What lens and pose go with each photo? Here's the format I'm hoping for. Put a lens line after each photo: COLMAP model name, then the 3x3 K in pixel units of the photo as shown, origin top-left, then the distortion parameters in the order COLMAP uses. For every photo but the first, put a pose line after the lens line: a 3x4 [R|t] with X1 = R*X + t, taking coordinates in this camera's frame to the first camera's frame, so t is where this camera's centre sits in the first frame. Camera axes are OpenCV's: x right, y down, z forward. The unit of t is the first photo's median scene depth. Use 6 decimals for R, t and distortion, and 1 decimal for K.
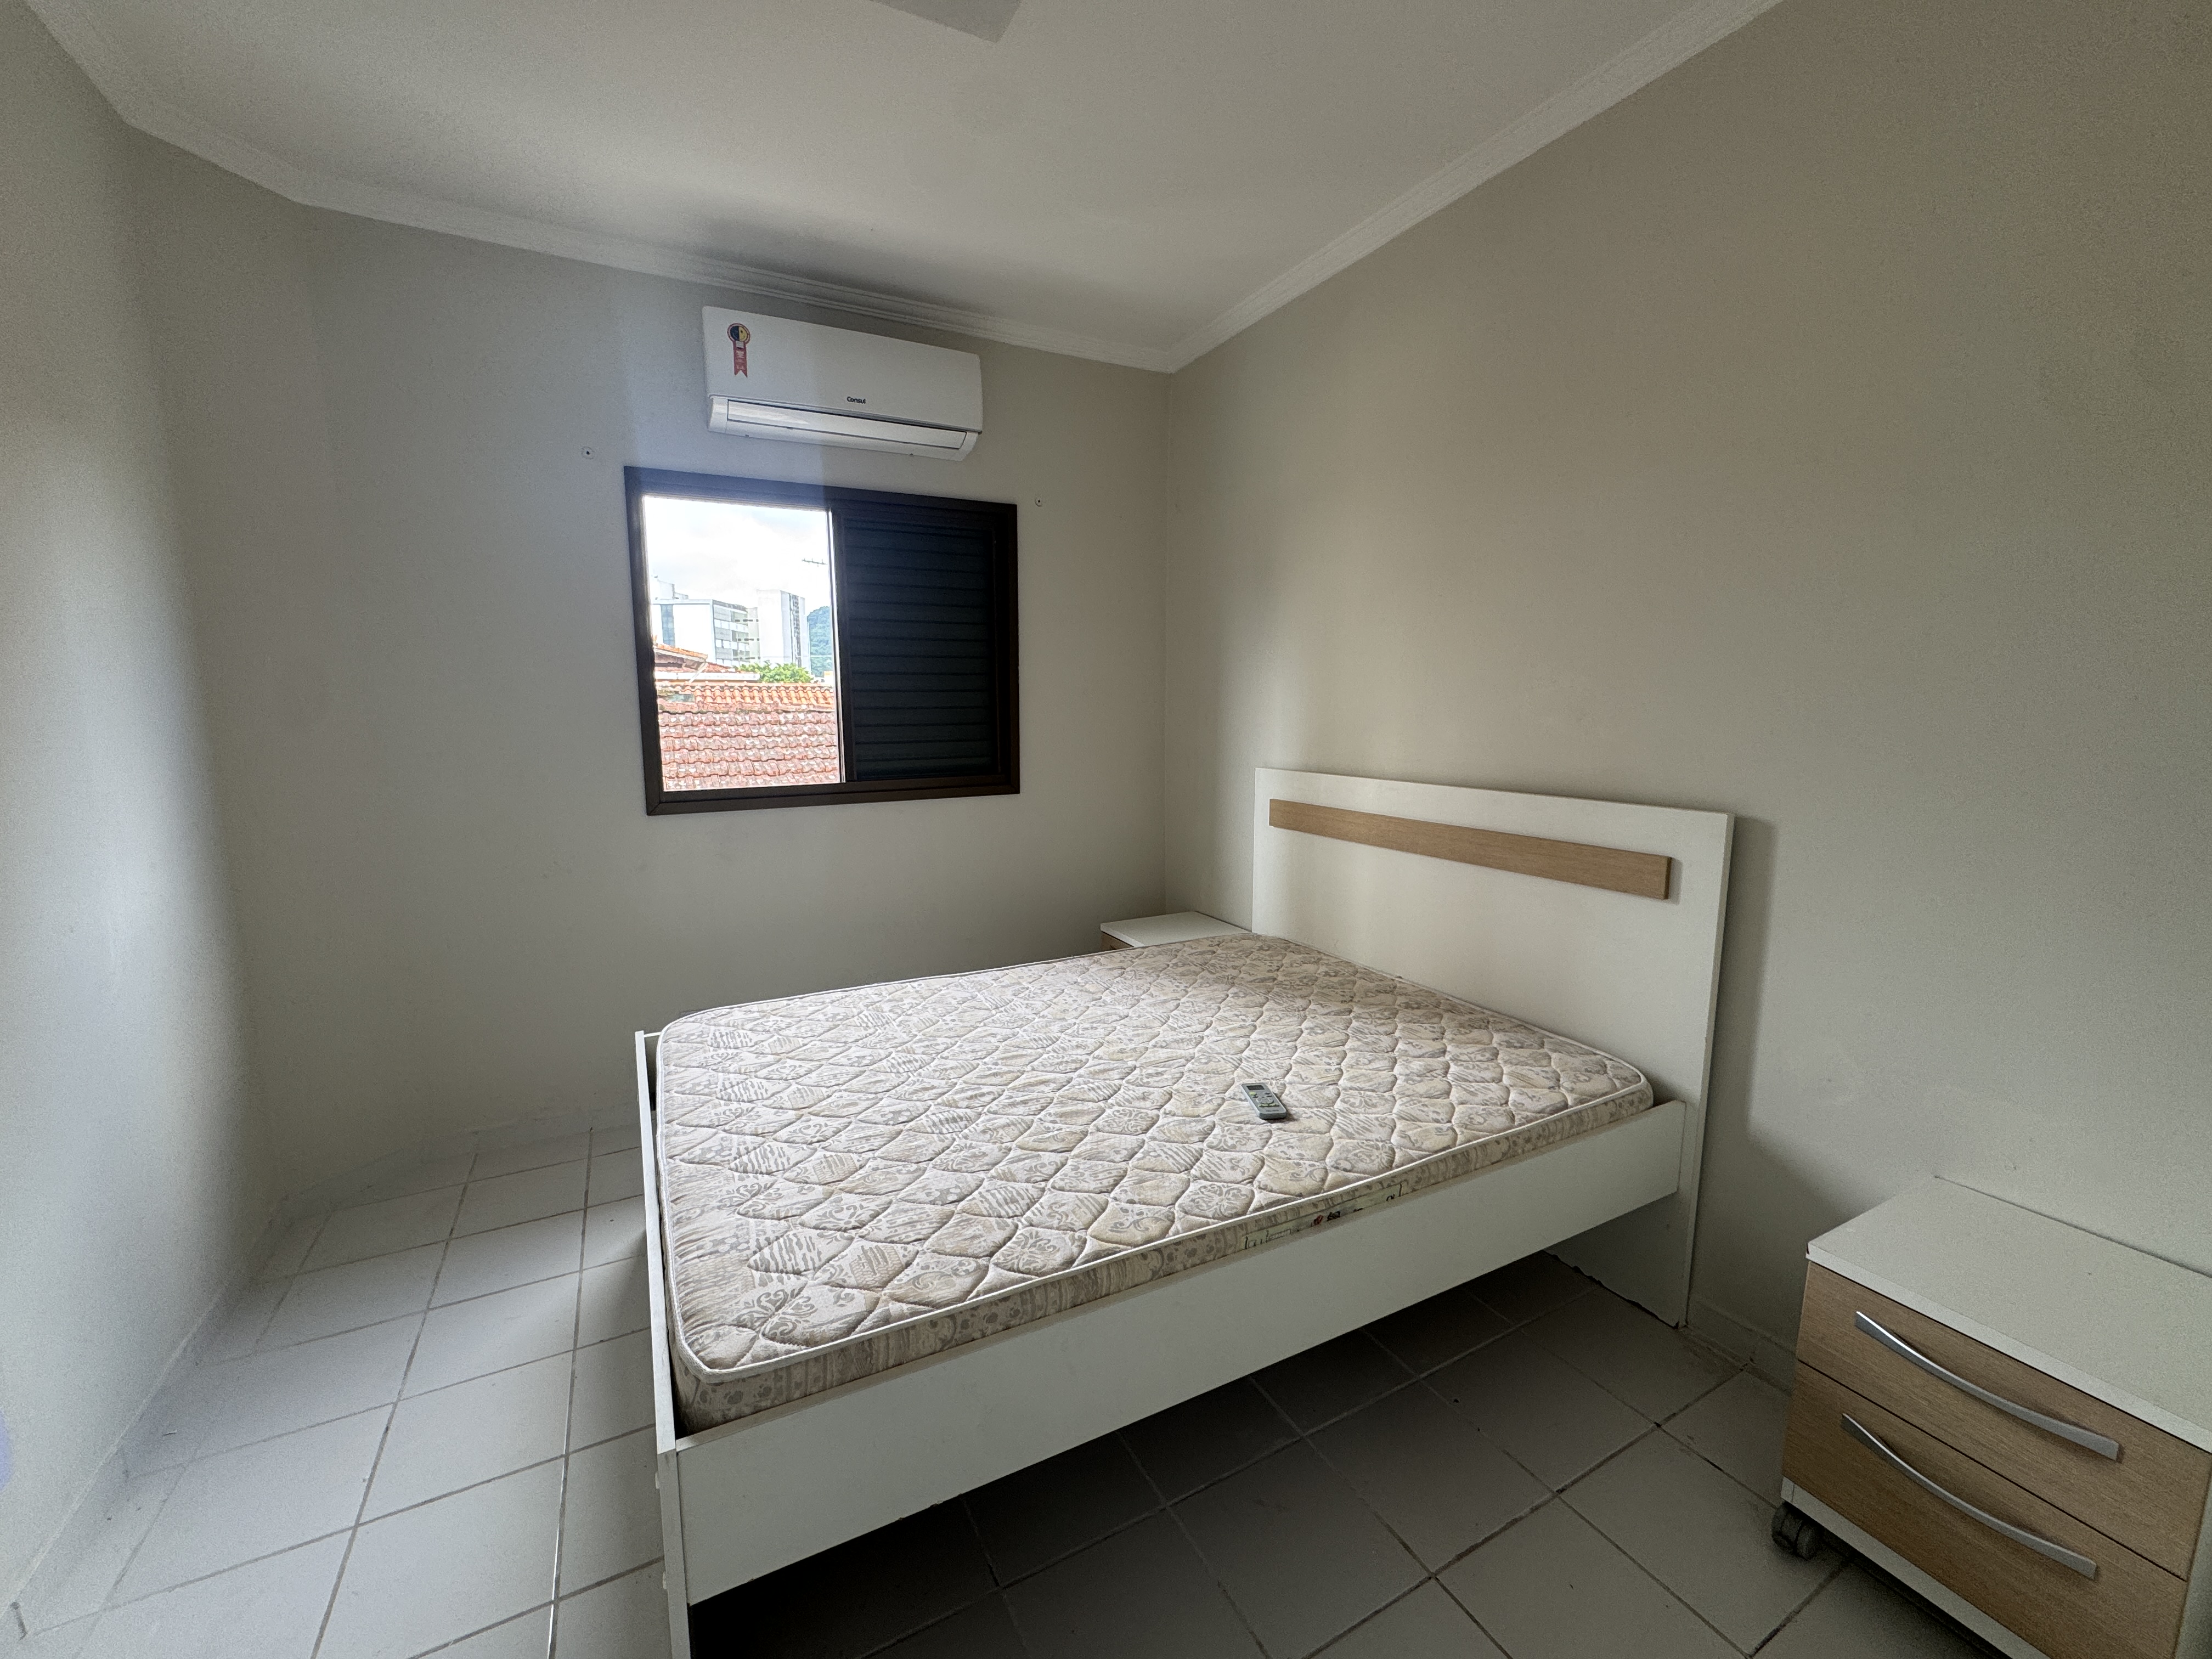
lens RADIAL K [[879.0, 0, 1106.9], [0, 879.0, 830.2], [0, 0, 1]] dist [-0.005728, 0.001054]
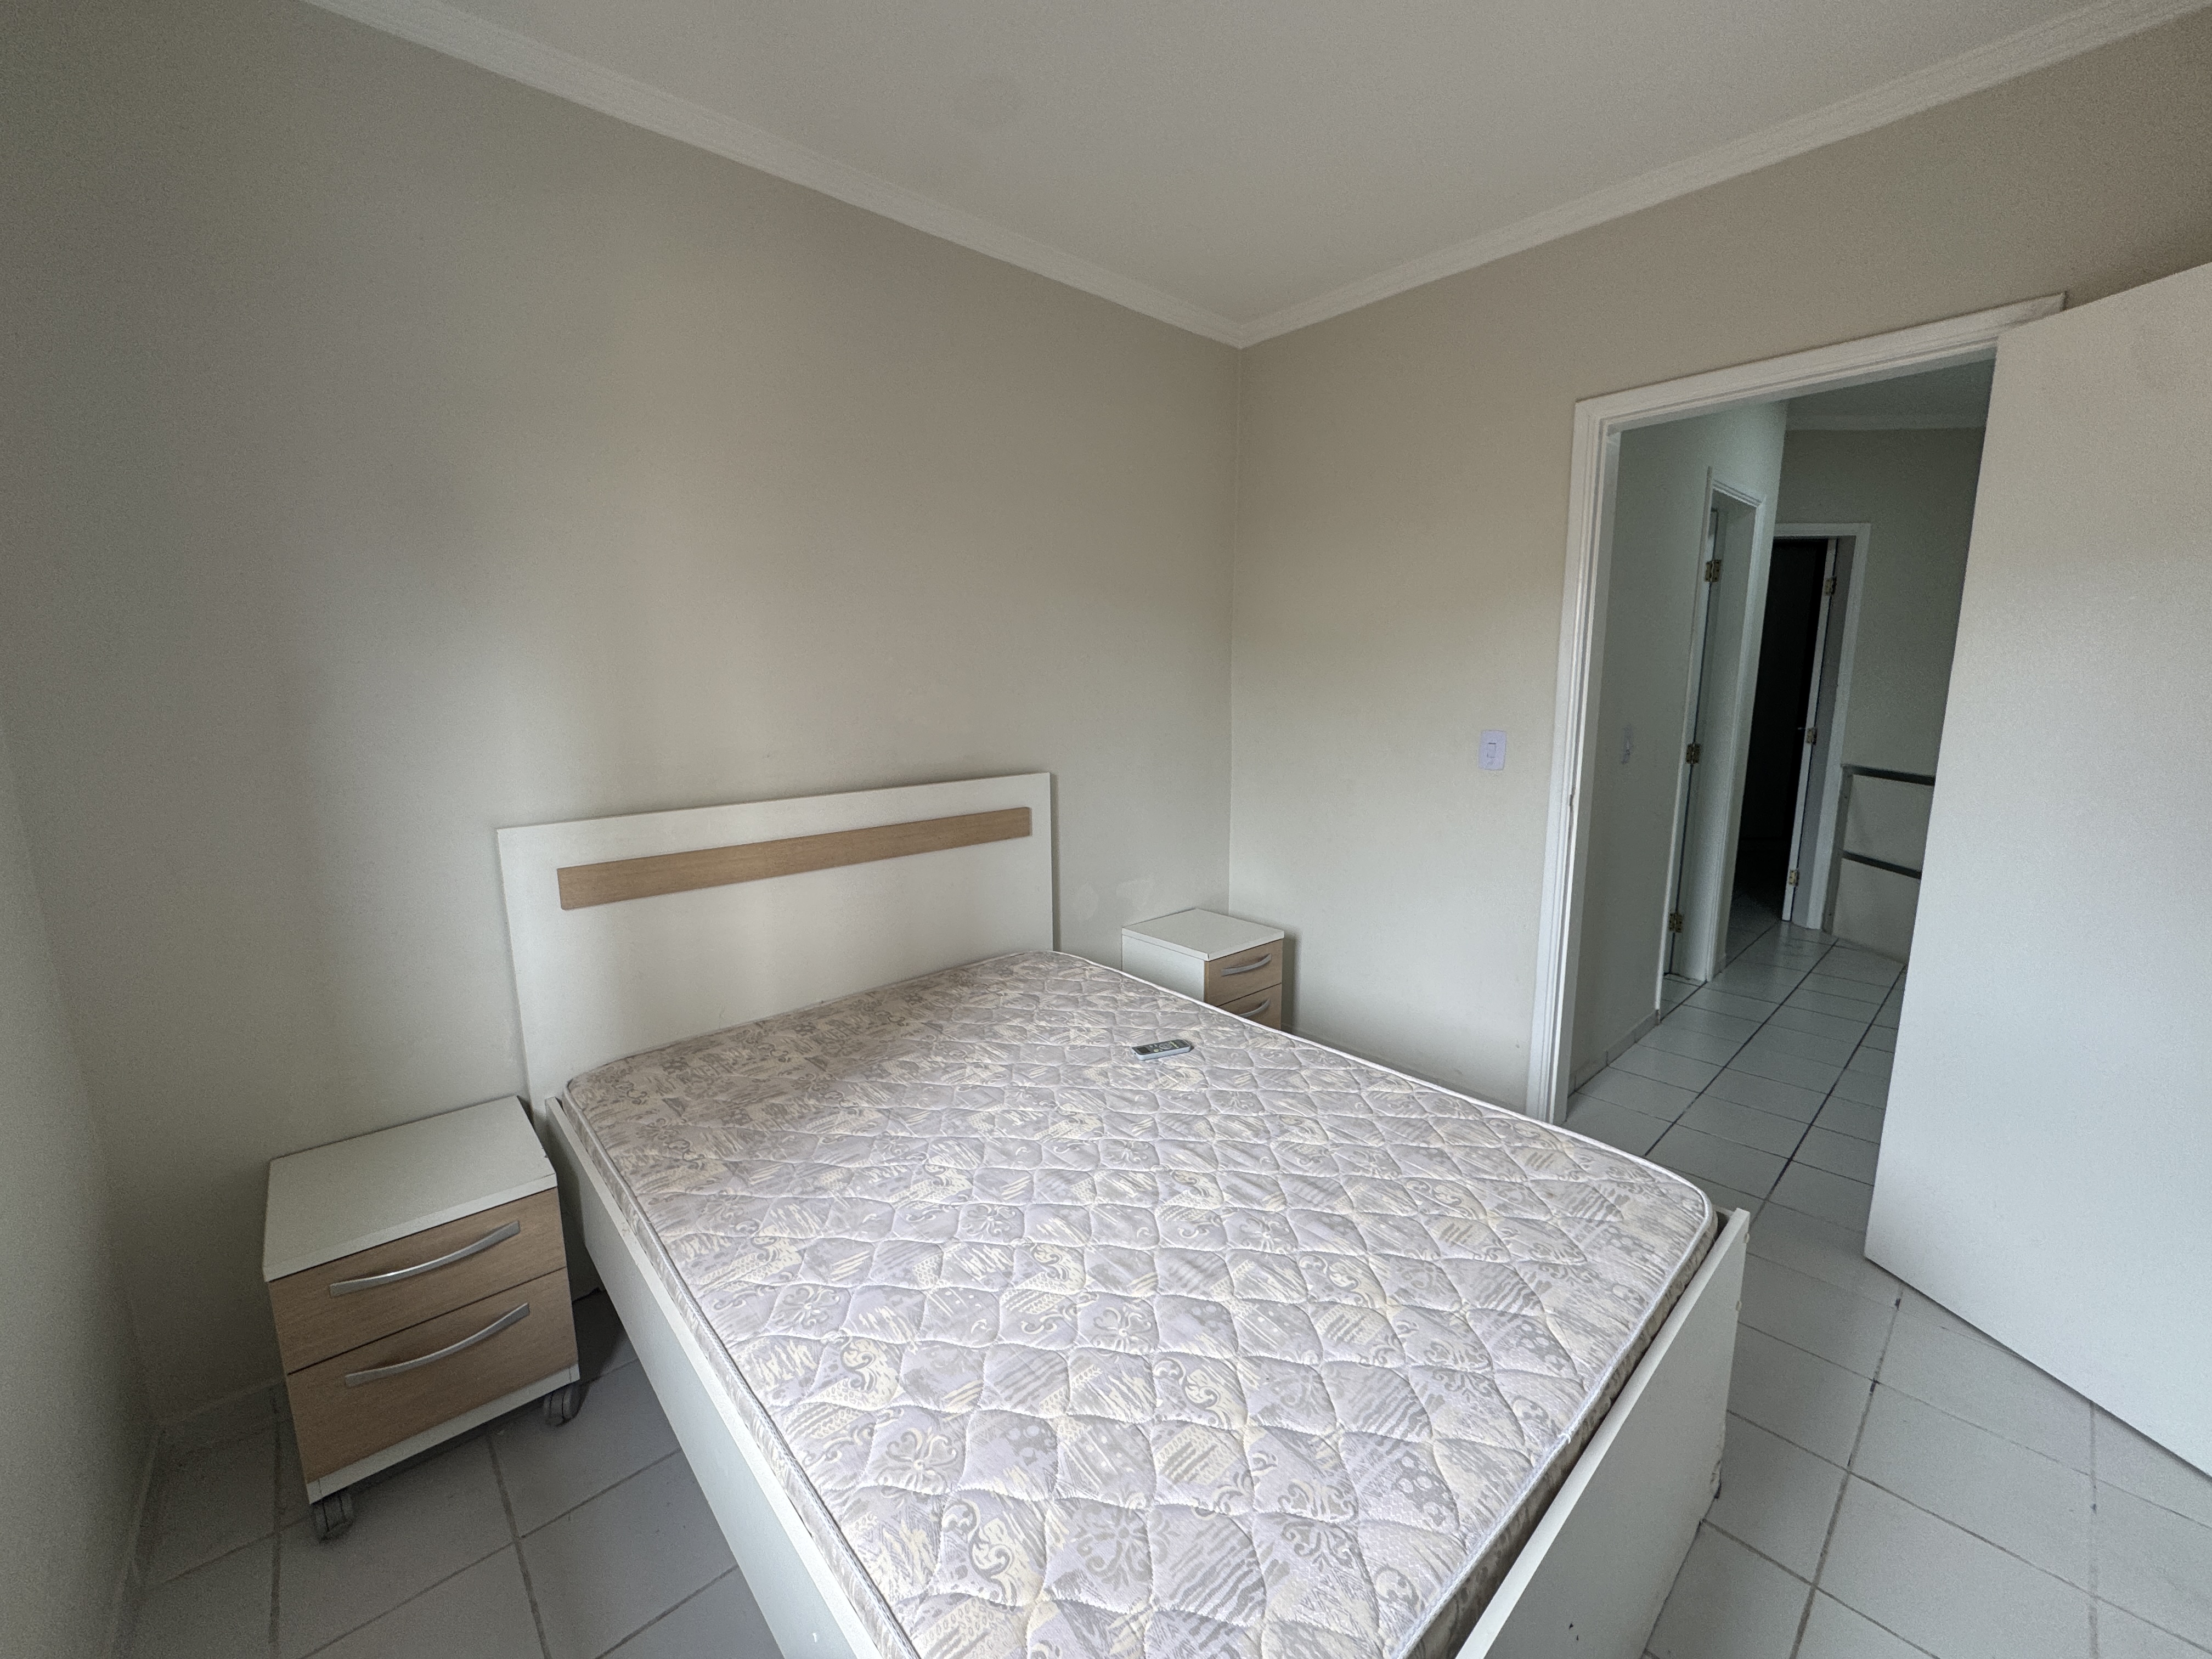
lens RADIAL K [[879.0, 0, 1106.9], [0, 879.0, 830.2], [0, 0, 1]] dist [-0.005728, 0.001054]
pose [[-0.246443, -0.161554, 0.955597, -0.622238], [0.145642, 0.968638, 0.201319, -0.159463], [-0.958151, 0.188788, -0.215185, 0.889575]]
